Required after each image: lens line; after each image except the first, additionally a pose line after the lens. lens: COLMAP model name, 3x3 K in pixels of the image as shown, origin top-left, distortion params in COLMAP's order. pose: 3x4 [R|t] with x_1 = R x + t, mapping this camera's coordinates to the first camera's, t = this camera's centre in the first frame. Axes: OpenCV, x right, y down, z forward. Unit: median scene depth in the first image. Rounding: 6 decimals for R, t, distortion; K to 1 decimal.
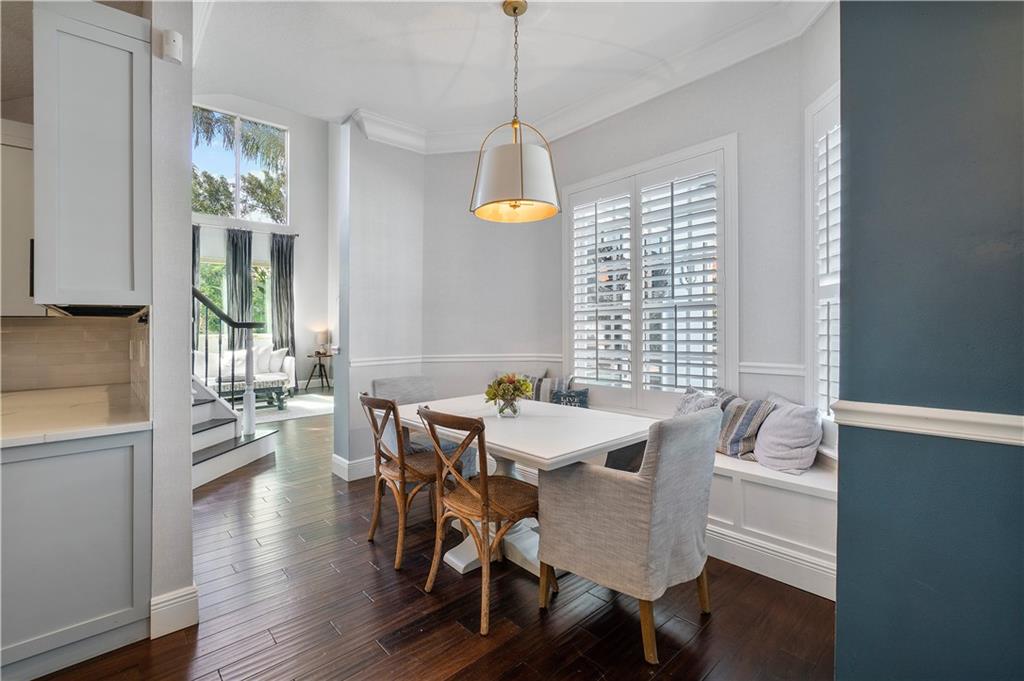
lens RADIAL K [[458.2, 0, 511.4], [0, 458.2, 332.5], [0, 0, 1]] dist [0.000389, 0.000019]
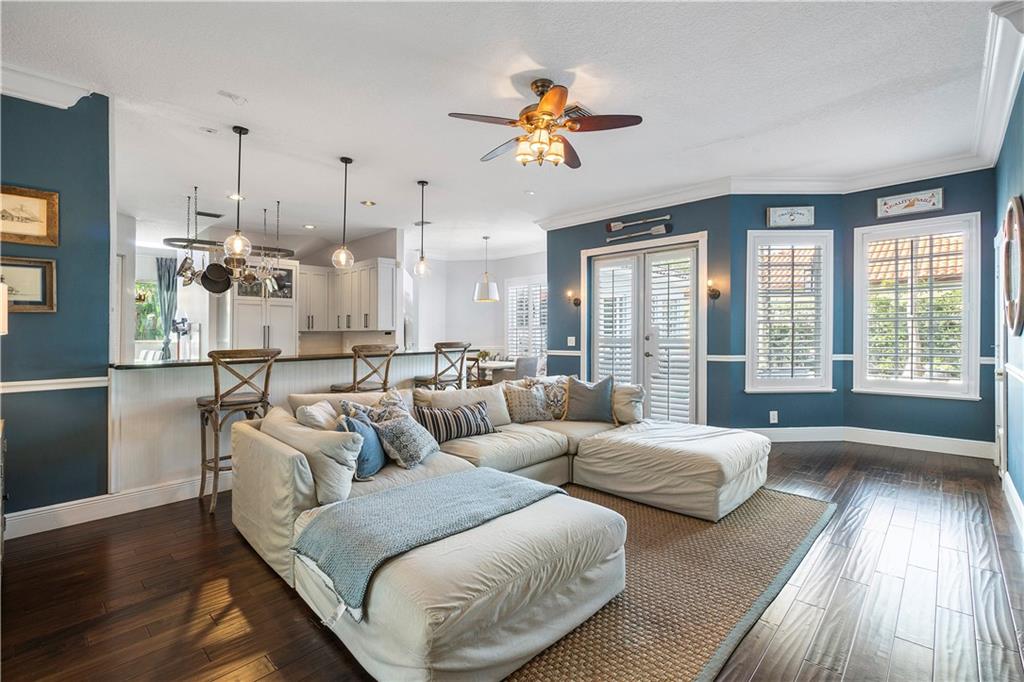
lens RADIAL K [[458.2, 0, 511.4], [0, 458.2, 333.0], [0, 0, 1]] dist [0.000389, 0.000019]
pose [[0.997274, 0.003820, 0.073690, -0.055406], [-0.003478, 0.999983, -0.004770, -0.013363], [-0.073707, 0.004501, 0.997270, -2.480615]]
